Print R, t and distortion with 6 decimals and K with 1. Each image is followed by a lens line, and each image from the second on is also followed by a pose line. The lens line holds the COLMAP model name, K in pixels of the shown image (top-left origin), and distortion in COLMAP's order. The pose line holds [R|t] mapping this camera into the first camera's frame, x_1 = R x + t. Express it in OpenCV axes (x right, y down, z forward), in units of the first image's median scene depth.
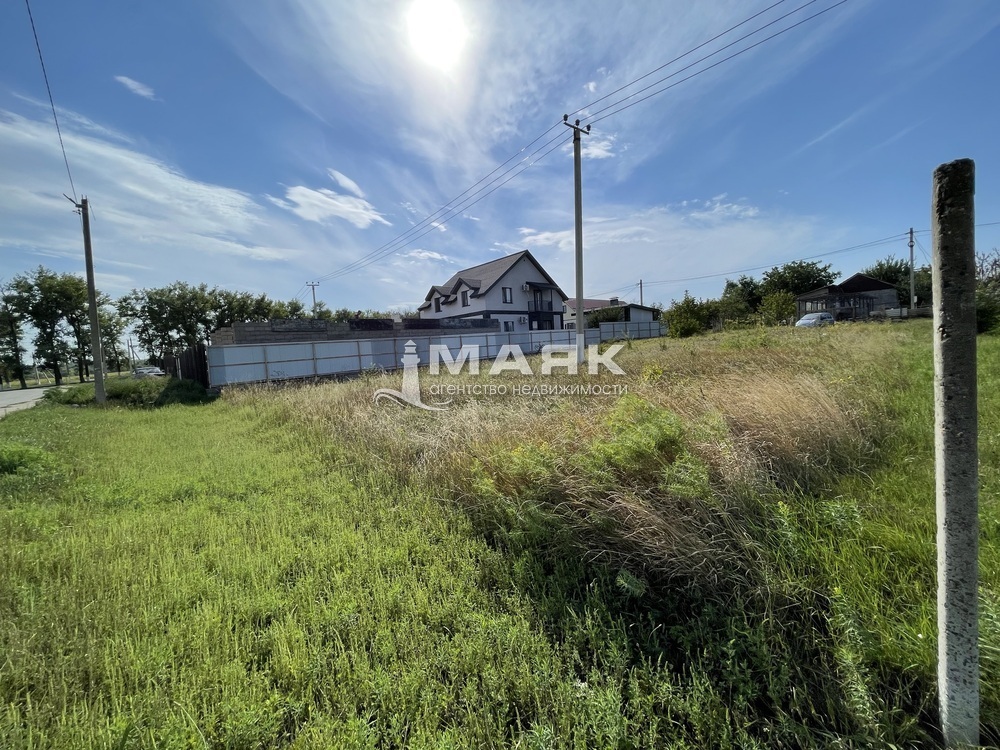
lens RADIAL K [[401.0, 0, 507.6], [0, 401.0, 381.0], [0, 0, 1]] dist [-0.000834, -0.002094]
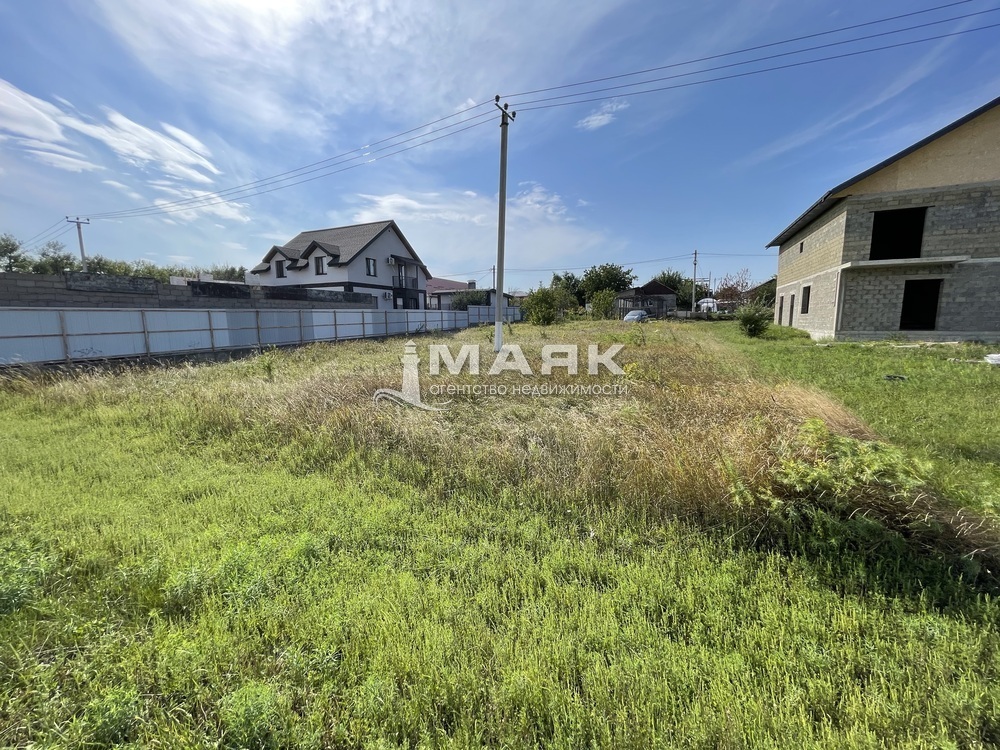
lens RADIAL K [[401.0, 0, 508.5], [0, 401.0, 375.2], [0, 0, 1]] dist [-0.000834, -0.002094]
pose [[0.910150, 0.003734, 0.414262, -0.087203], [-0.021023, 0.999087, 0.037185, -0.008980], [-0.413746, -0.042553, 0.909398, 0.029273]]
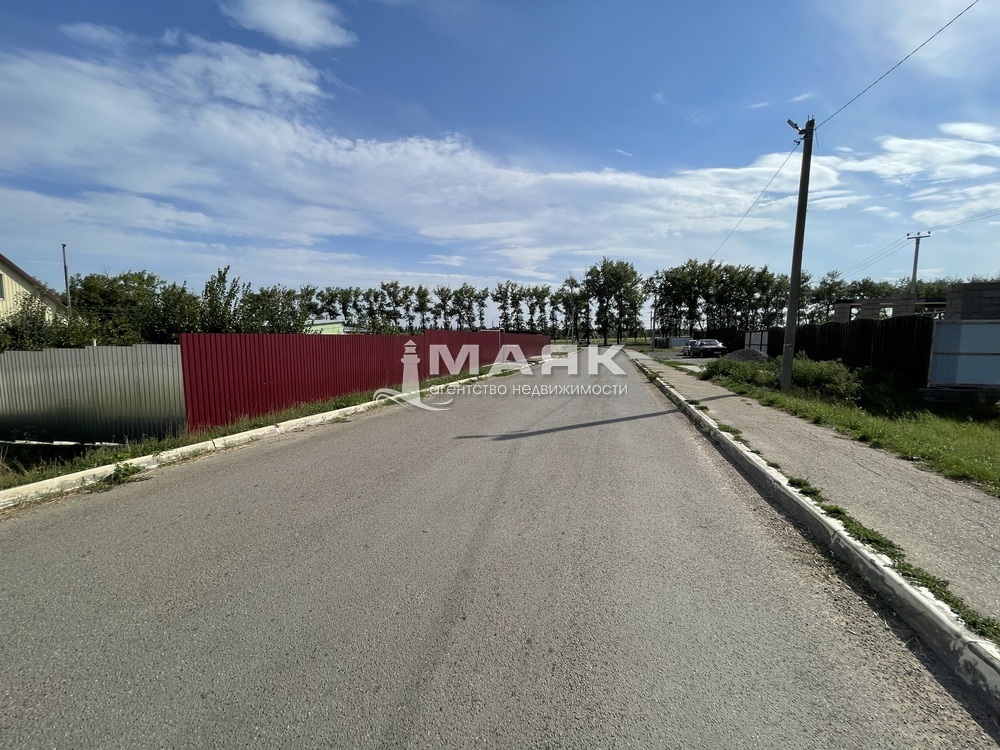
lens RADIAL K [[401.0, 0, 503.6], [0, 401.0, 374.8], [0, 0, 1]] dist [-0.000834, -0.002094]
pose [[0.491456, 0.151065, -0.857701, -0.219979], [-0.112886, 0.987583, 0.109258, 0.001473], [0.863555, 0.043127, 0.502406, 0.048066]]
